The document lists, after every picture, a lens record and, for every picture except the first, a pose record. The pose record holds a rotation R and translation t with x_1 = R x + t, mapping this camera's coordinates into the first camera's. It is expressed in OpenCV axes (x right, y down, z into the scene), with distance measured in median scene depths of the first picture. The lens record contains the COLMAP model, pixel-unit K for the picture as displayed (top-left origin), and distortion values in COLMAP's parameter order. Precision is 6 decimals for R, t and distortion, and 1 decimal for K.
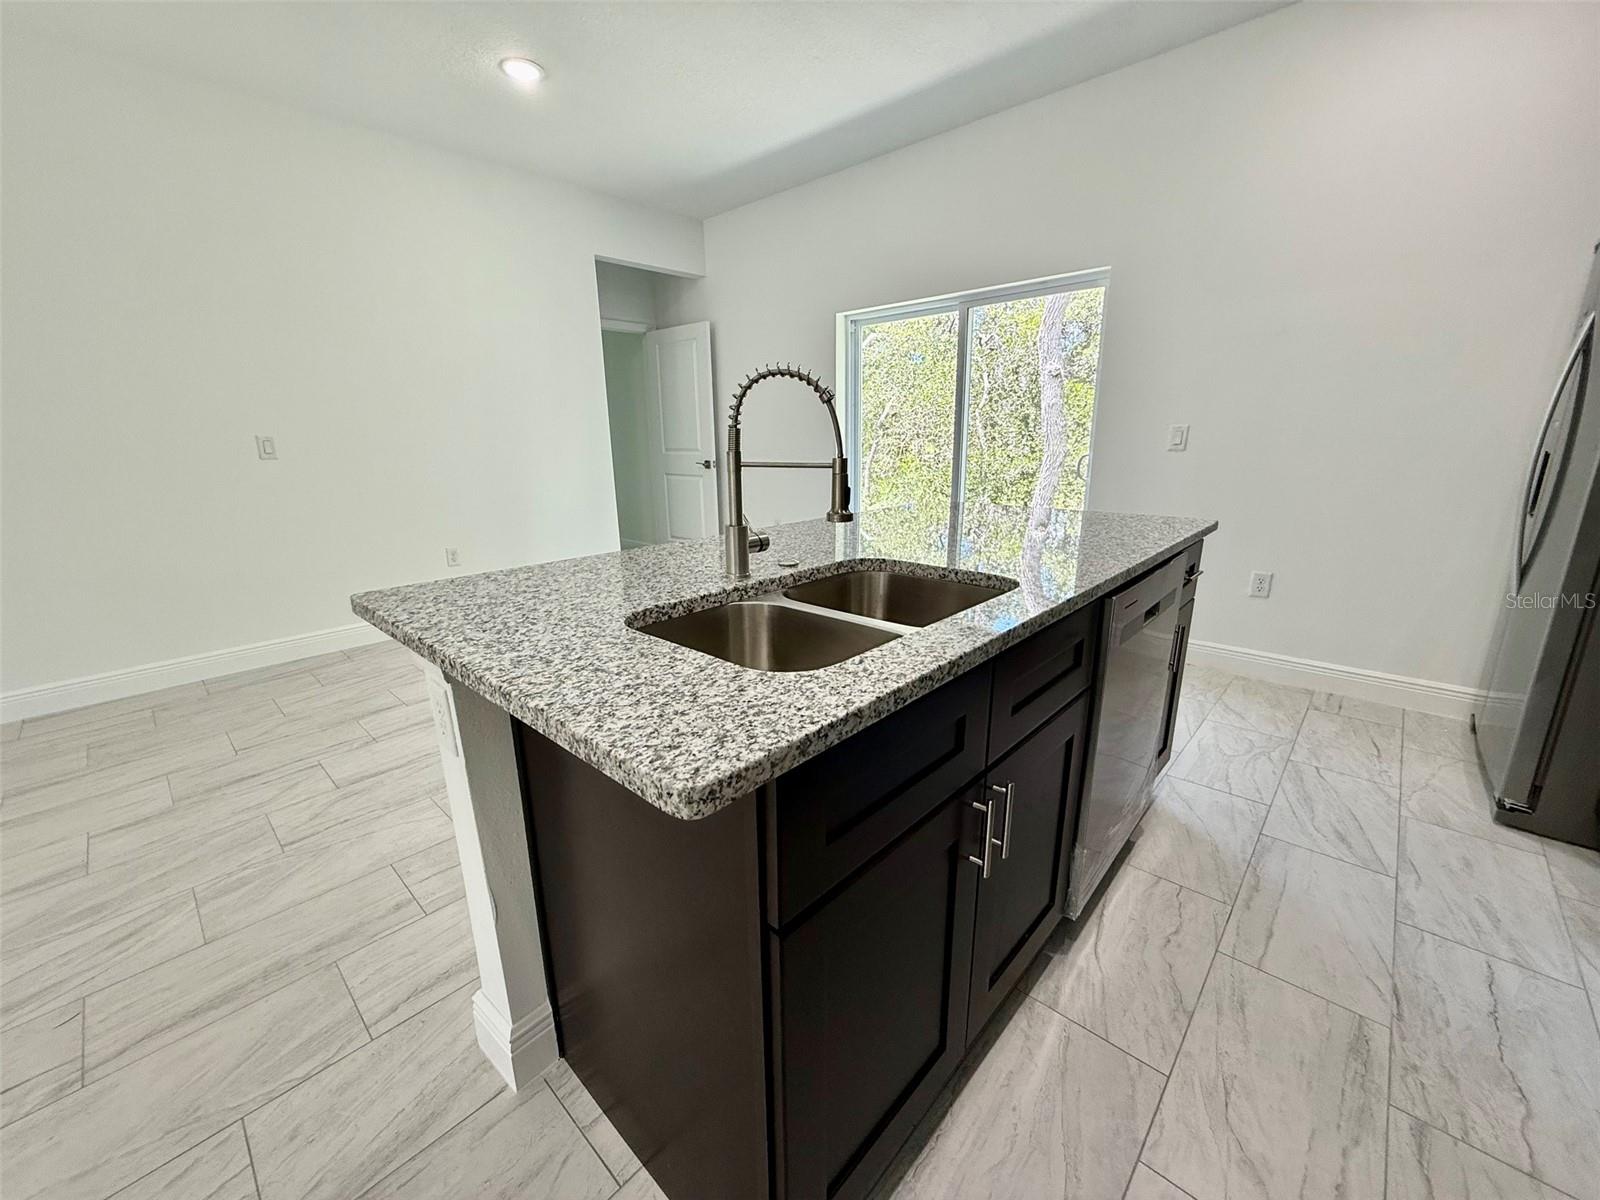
lens RADIAL K [[638.6, 0, 799.7], [0, 638.6, 599.5], [0, 0, 1]] dist [-0.000207, 0.000252]
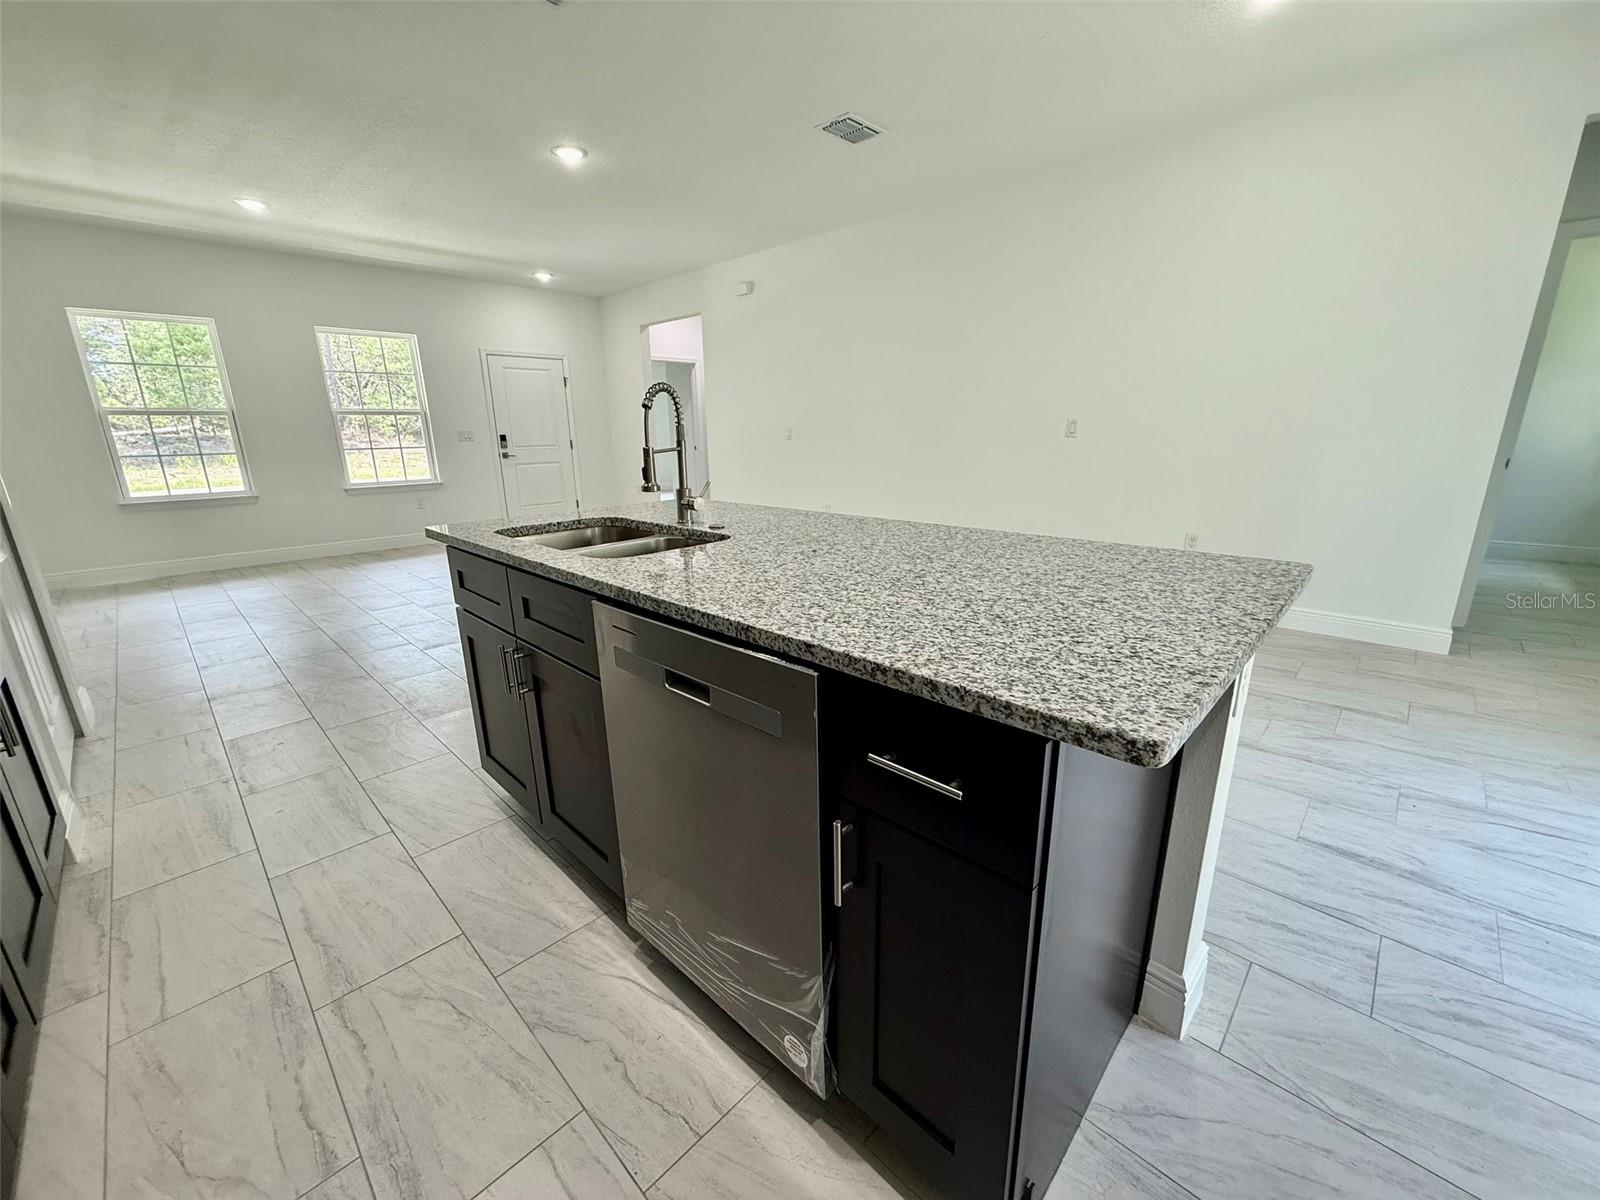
lens RADIAL K [[638.6, 0, 796.2], [0, 638.6, 599.2], [0, 0, 1]] dist [-0.000207, 0.000252]
pose [[-0.024858, 0.276083, -0.960812, 1.541050], [-0.240449, 0.931243, 0.273807, -0.378731], [0.970344, 0.237832, 0.043235, 1.349420]]
